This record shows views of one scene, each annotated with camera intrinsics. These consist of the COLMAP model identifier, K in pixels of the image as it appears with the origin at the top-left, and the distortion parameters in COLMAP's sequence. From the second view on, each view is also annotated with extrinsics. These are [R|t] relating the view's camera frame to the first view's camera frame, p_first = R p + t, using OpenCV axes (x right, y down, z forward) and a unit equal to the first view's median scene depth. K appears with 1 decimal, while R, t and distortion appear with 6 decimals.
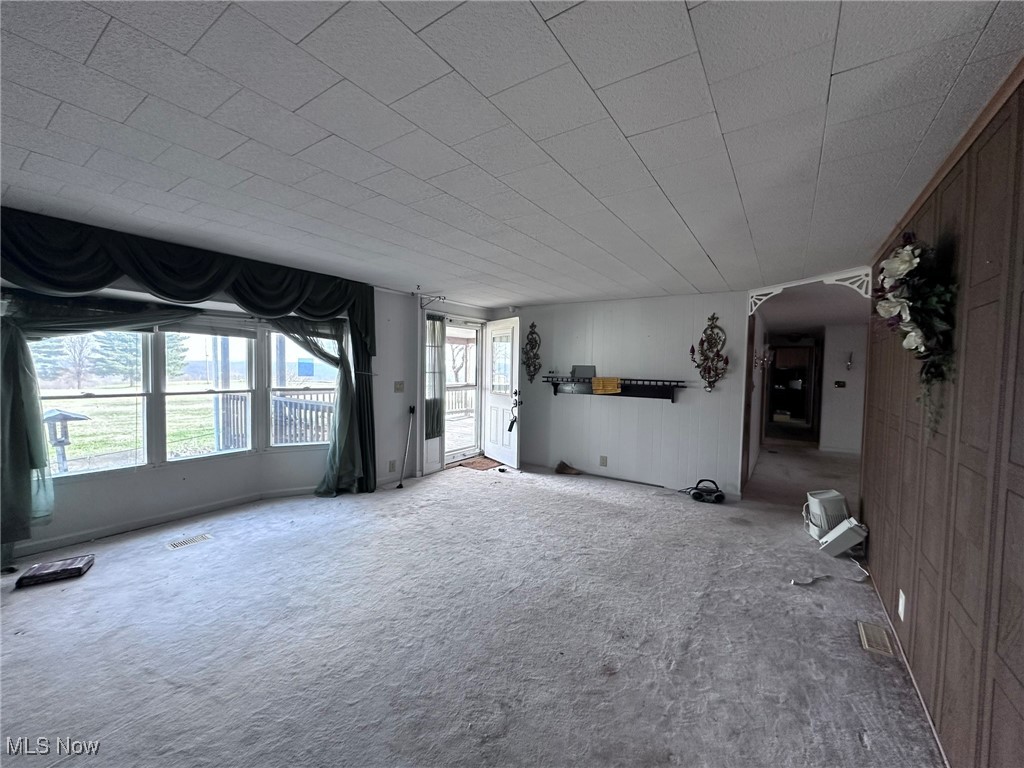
lens RADIAL K [[409.4, 0, 512.0], [0, 409.4, 384.0], [0, 0, 1]] dist [-0.000681, -0.000262]
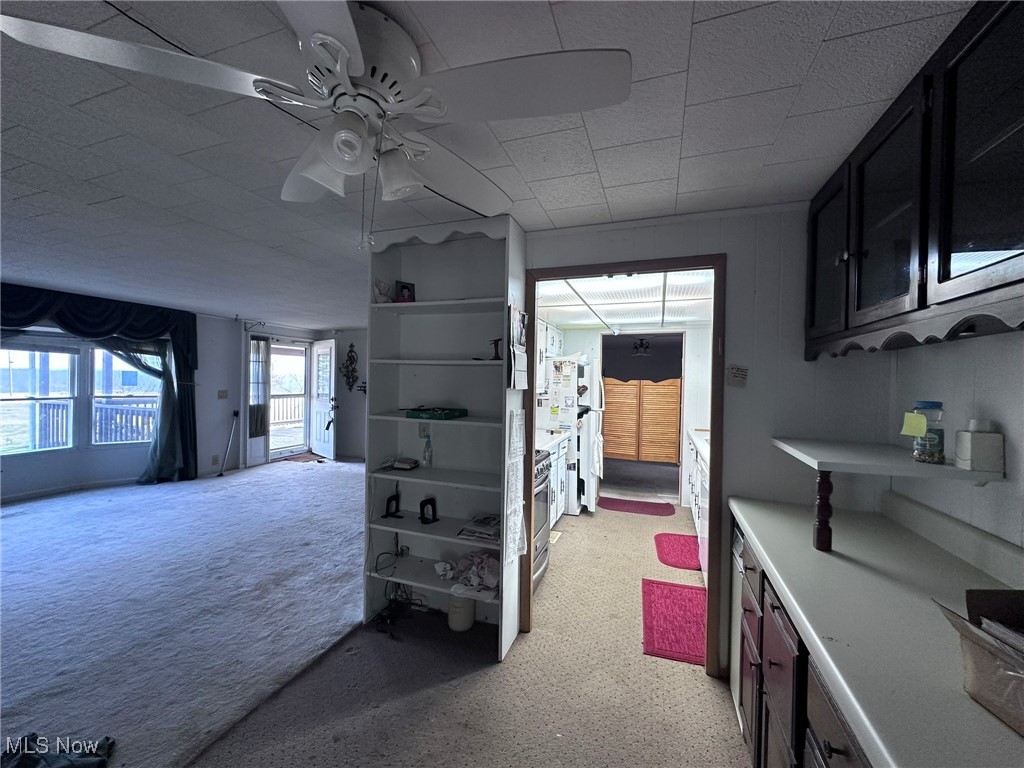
lens RADIAL K [[409.4, 0, 512.0], [0, 409.4, 384.0], [0, 0, 1]] dist [-0.000681, -0.000262]
pose [[0.969429, 0.000966, 0.245370, 0.286065], [0.005812, 0.999621, -0.026897, 0.014558], [-0.245303, 0.027501, 0.969056, -0.433152]]
